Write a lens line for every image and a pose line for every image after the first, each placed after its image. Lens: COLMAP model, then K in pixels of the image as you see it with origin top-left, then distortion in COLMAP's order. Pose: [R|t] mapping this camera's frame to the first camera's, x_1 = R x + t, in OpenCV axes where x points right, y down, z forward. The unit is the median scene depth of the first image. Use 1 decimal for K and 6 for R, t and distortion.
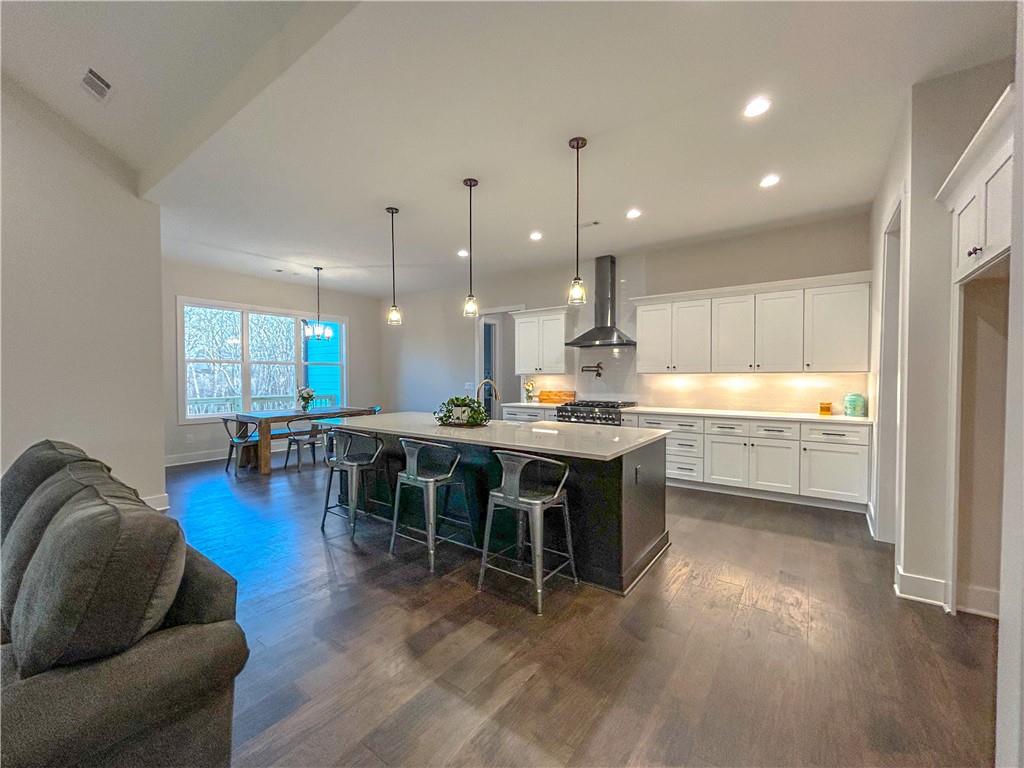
lens RADIAL K [[413.5, 0, 521.4], [0, 413.5, 393.0], [0, 0, 1]] dist [-0.000786, -0.000041]
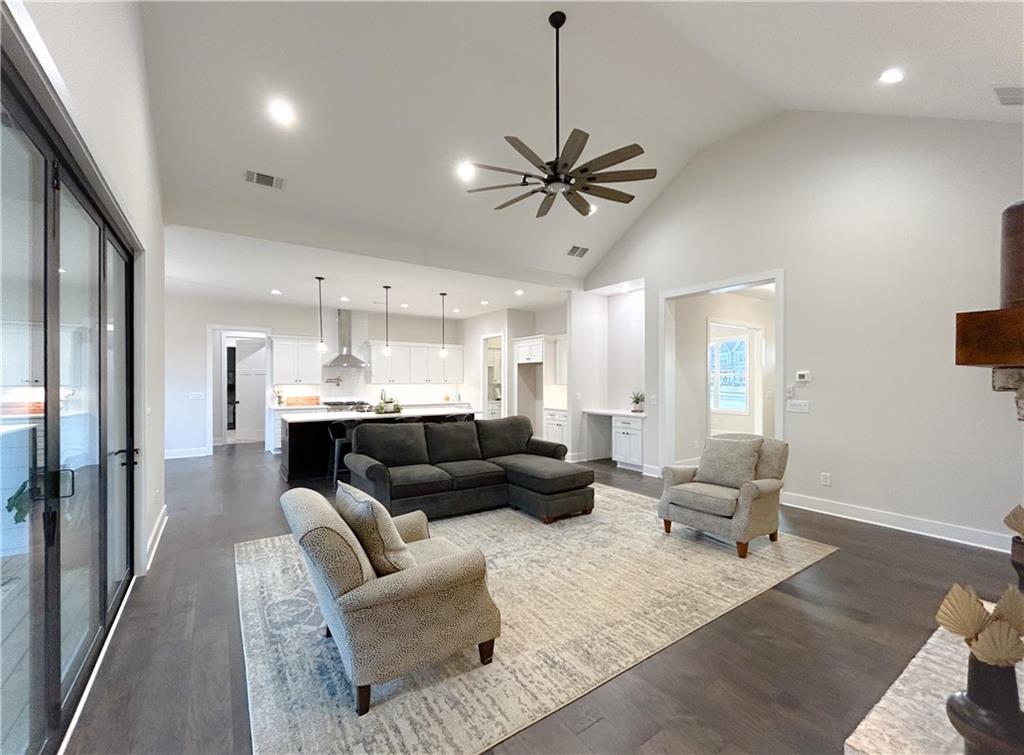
lens RADIAL K [[431.2, 0, 512.0], [0, 431.2, 377.5], [0, 0, 1]] dist [0.007887, -0.000008]
pose [[0.342327, 0.005703, 0.939564, -1.187714], [0.041980, 0.998890, -0.021358, -0.011070], [-0.938643, 0.046755, 0.341707, -0.156746]]
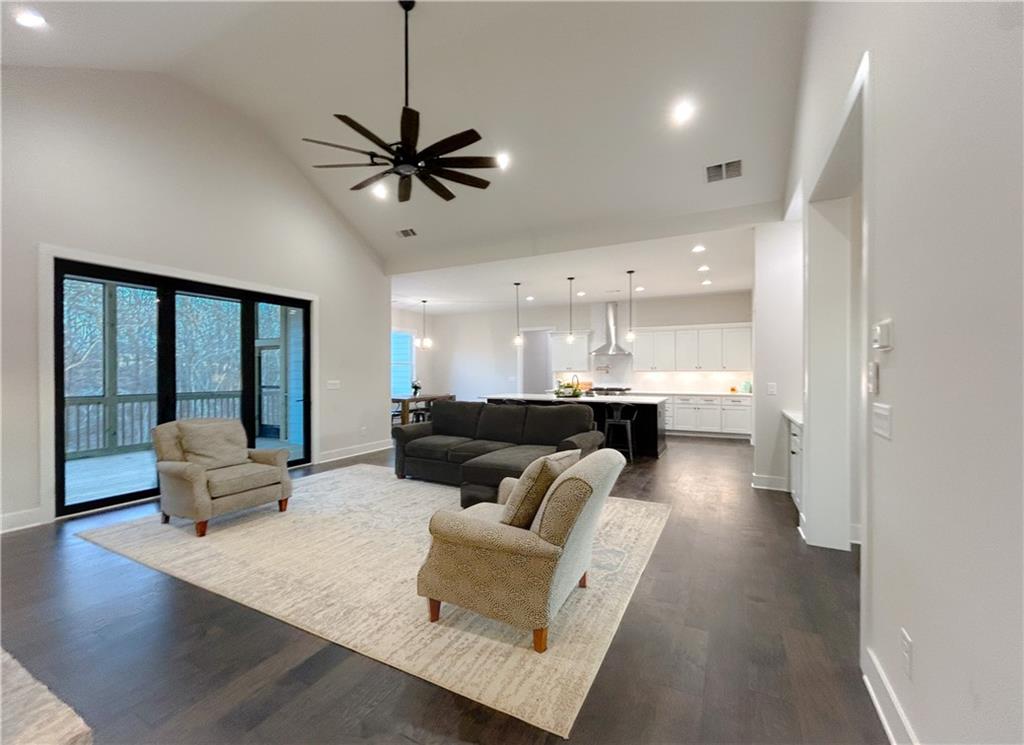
lens RADIAL K [[421.9, 0, 512.0], [0, 421.9, 372.5], [0, 0, 1]] dist [0.000708, 0.000041]
pose [[0.989485, 0.001063, 0.144629, -0.472734], [0.004825, 0.999174, -0.040351, 0.026828], [-0.144552, 0.040625, 0.988663, -0.665361]]
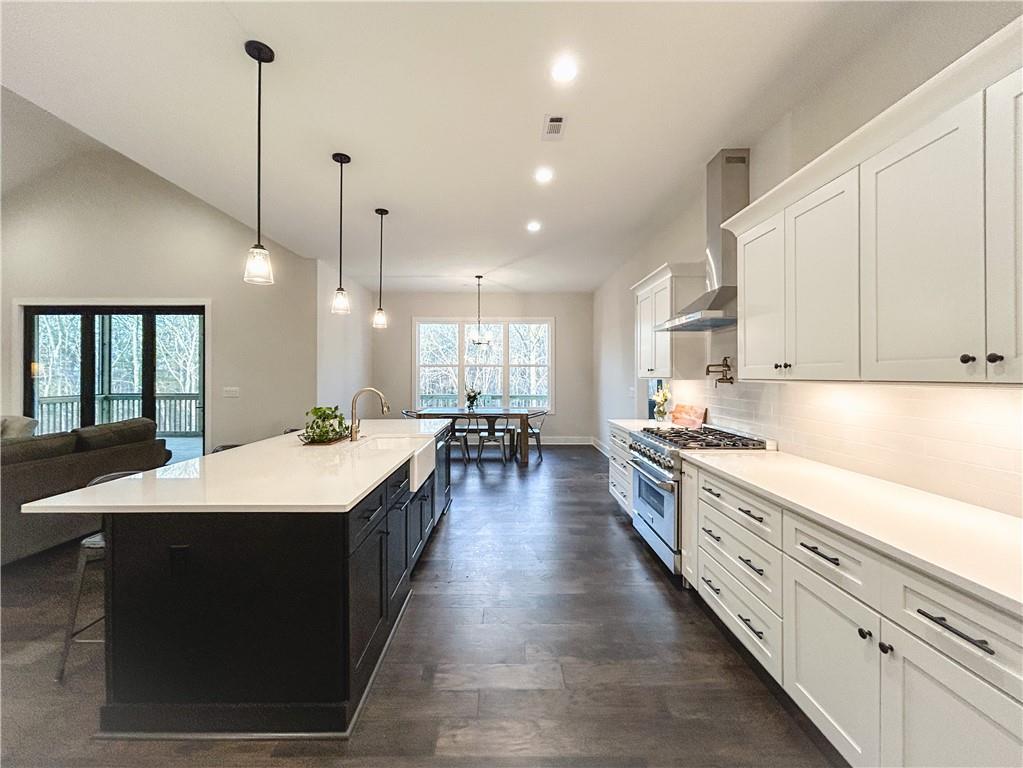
lens RADIAL K [[422.4, 0, 511.5], [0, 422.4, 384.0], [0, 0, 1]] dist [0.000150, 0.000085]
pose [[0.591866, 0.020614, -0.805773, 0.515472], [-0.036039, 0.999350, -0.000905, -0.033369], [0.805230, 0.029575, 0.592224, 0.506932]]
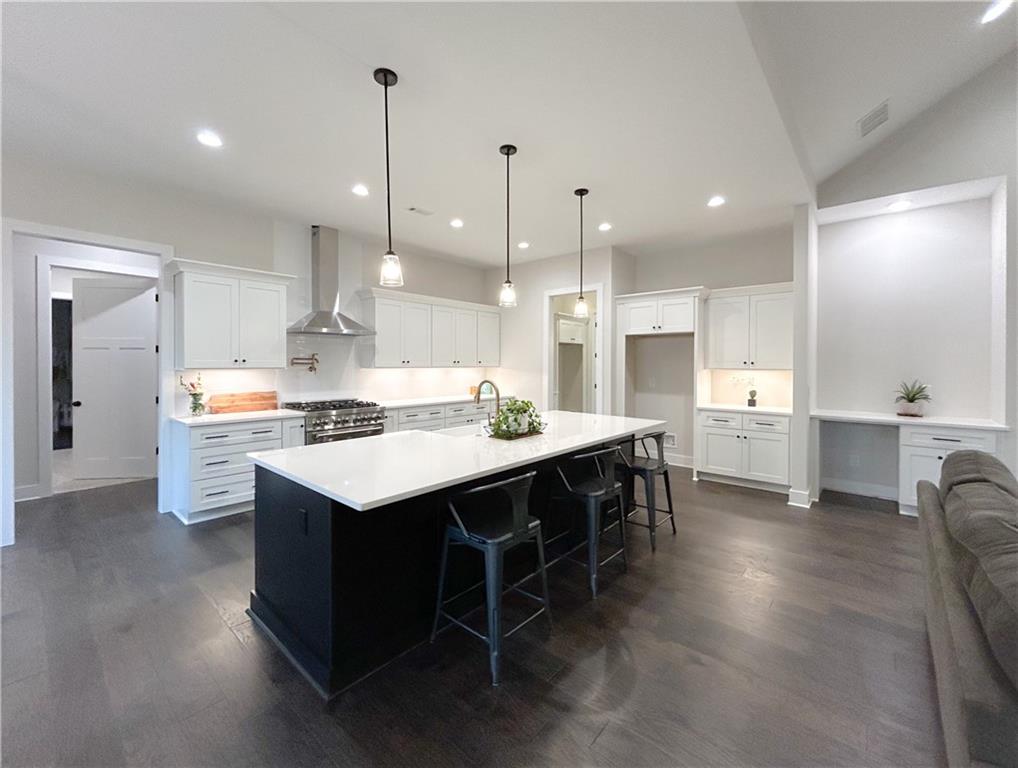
lens RADIAL K [[422.1, 0, 503.5], [0, 422.1, 363.2], [0, 0, 1]] dist [0.000550, 0.000116]
pose [[0.106881, 0.004843, 0.994260, -0.638614], [0.039921, 0.999161, -0.009158, -0.036341], [-0.993470, 0.040671, 0.106598, 0.596908]]
